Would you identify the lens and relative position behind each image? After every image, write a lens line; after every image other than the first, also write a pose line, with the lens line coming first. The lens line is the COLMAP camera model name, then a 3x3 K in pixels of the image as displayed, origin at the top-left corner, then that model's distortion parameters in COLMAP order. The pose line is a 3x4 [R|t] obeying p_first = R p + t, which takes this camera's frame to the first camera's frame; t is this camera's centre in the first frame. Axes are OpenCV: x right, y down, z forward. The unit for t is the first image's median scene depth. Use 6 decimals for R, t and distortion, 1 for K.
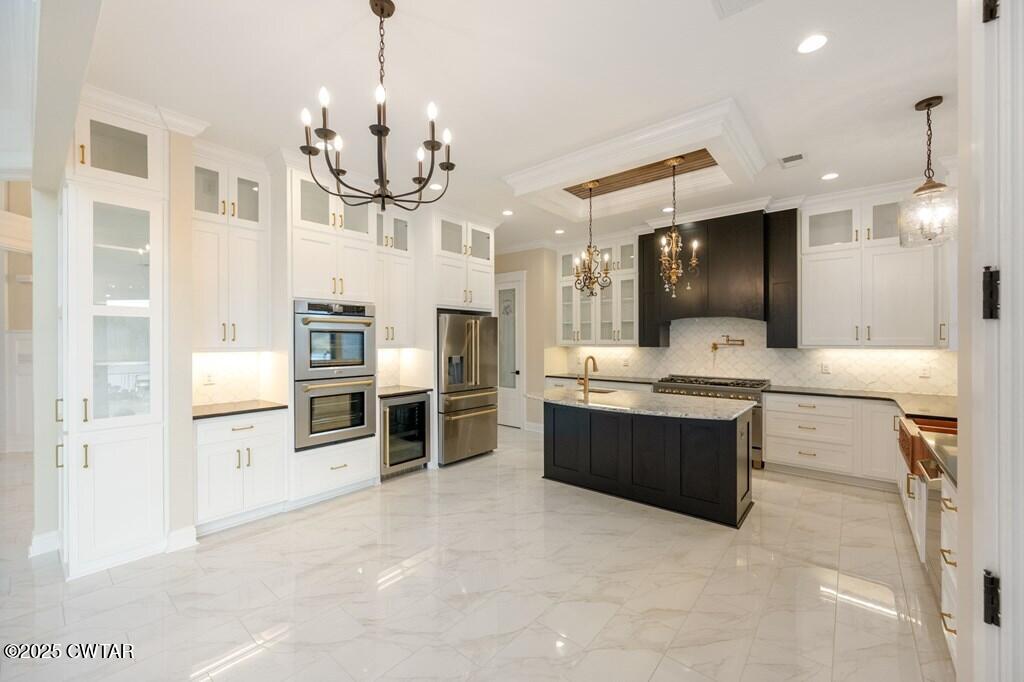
lens RADIAL K [[411.8, 0, 510.3], [0, 411.8, 342.9], [0, 0, 1]] dist [-0.004369, 0.000183]
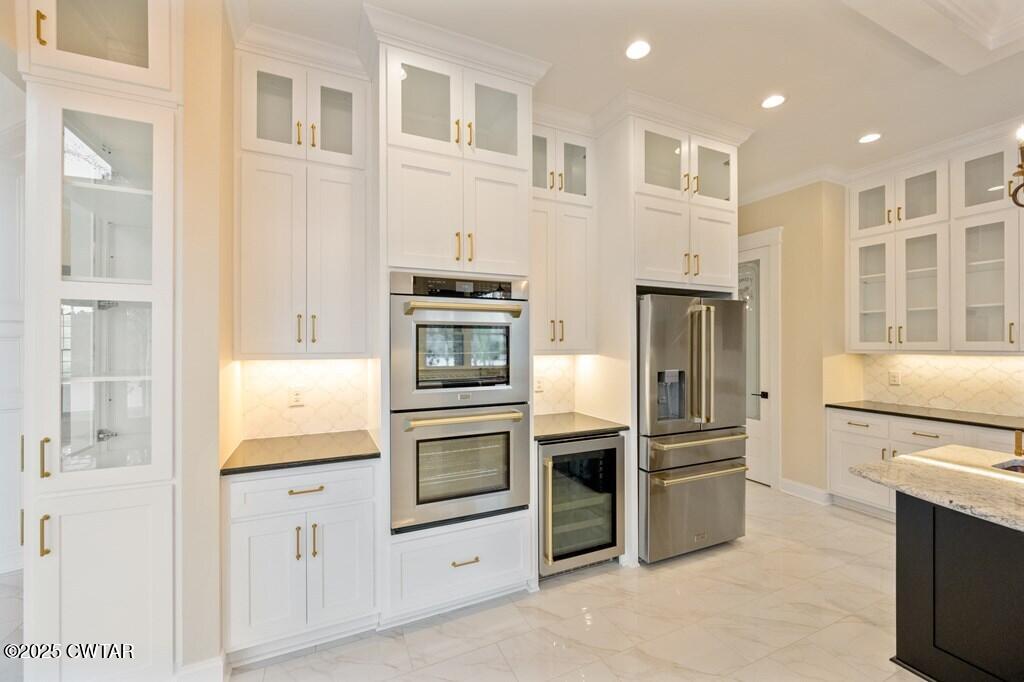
lens RADIAL K [[411.8, 0, 508.3], [0, 411.8, 343.8], [0, 0, 1]] dist [-0.004369, 0.000183]
pose [[0.903829, 0.001072, -0.427892, -0.096394], [-0.003575, 0.999981, -0.005044, -0.000374], [0.427879, 0.006089, 0.903816, 0.415064]]
